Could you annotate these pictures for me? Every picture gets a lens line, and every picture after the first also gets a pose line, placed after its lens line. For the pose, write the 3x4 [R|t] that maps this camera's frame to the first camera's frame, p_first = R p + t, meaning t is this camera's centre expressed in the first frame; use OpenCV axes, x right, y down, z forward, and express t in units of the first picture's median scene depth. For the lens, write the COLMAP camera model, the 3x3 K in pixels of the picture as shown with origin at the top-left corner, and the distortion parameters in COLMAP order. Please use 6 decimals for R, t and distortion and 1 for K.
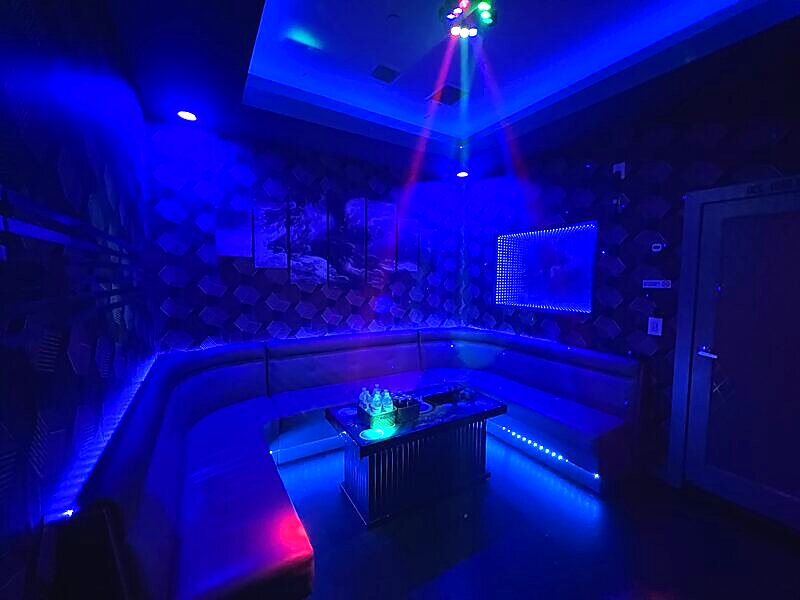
lens RADIAL K [[320.1, 0, 400.0], [0, 320.1, 300.0], [0, 0, 1]] dist [-0.000205, -0.000004]
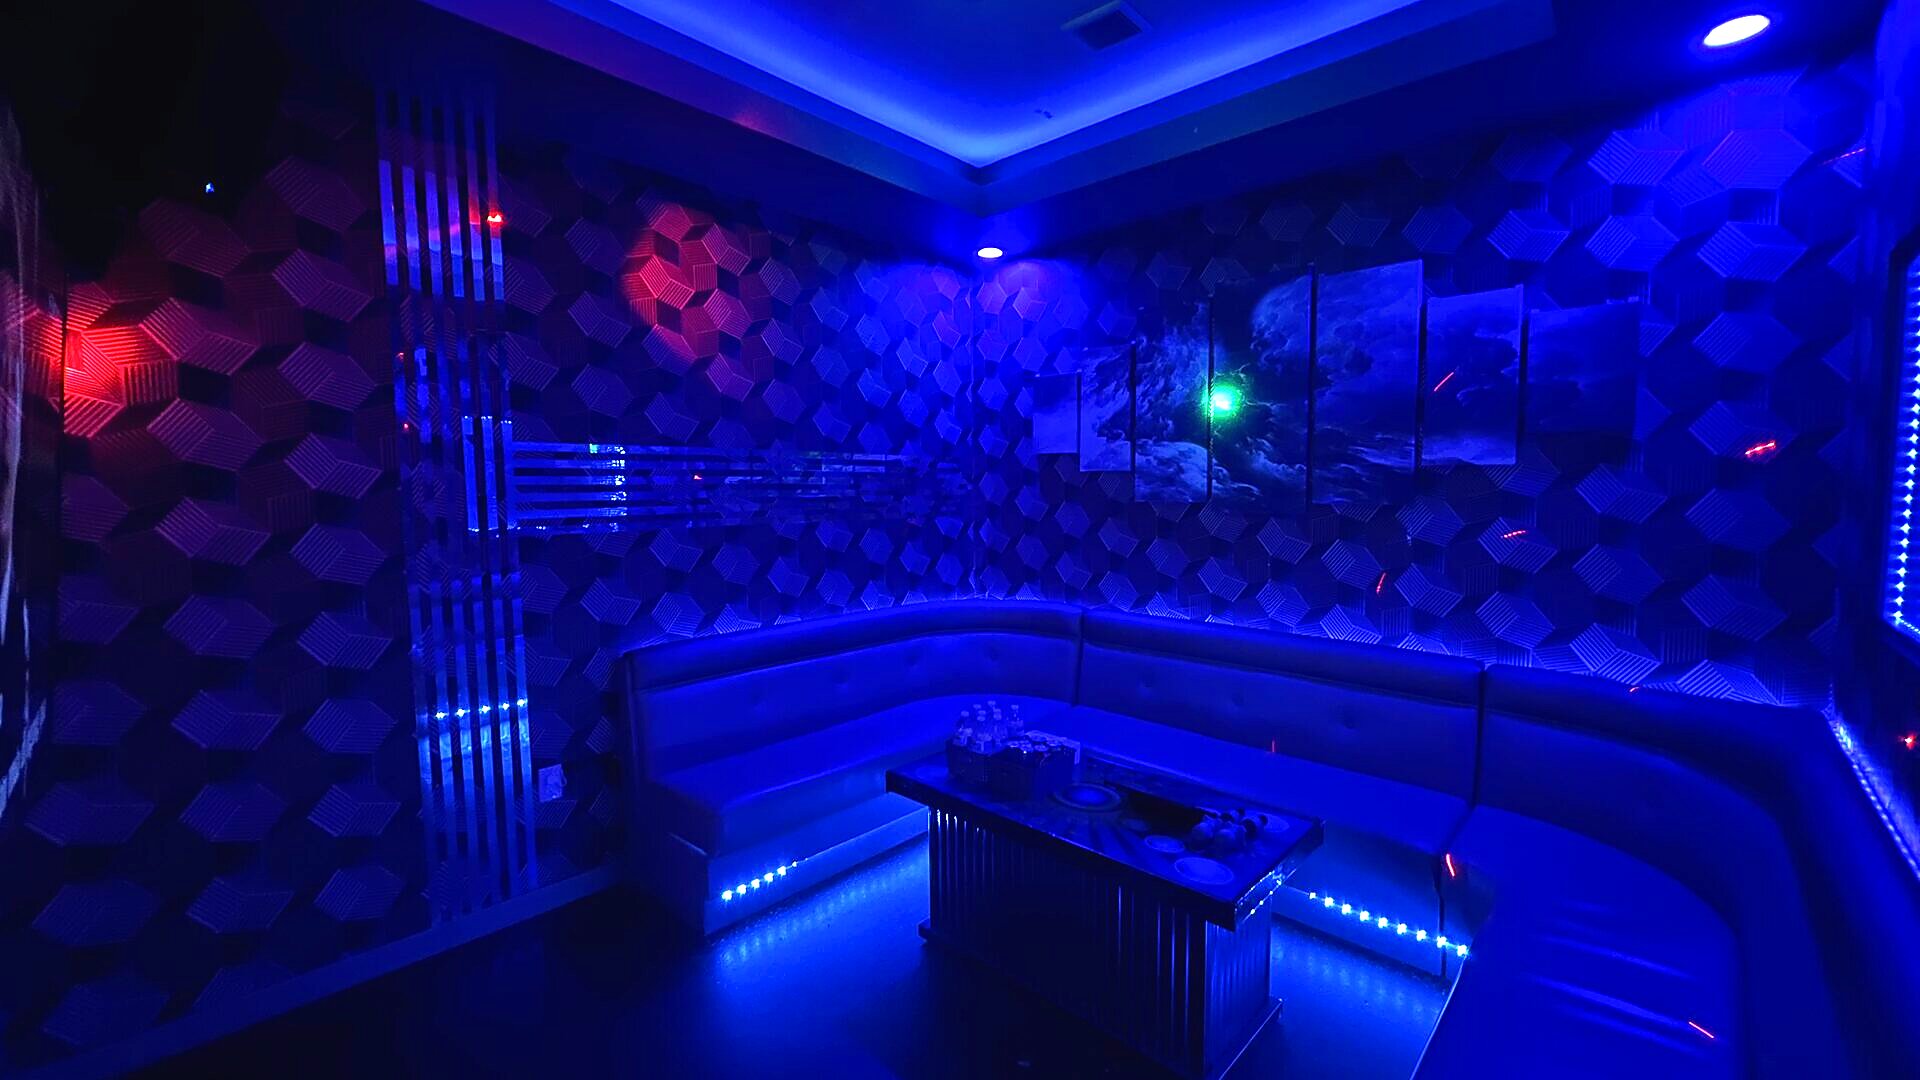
lens RADIAL K [[768.6, 0, 962.4], [0, 768.6, 524.0], [0, 0, 1]] dist [-0.001458, -0.000046]
pose [[0.258321, 0.051360, -0.964693, 0.733633], [-0.047562, 0.998051, 0.040400, -0.050628], [0.964888, 0.035446, 0.260260, 0.426386]]
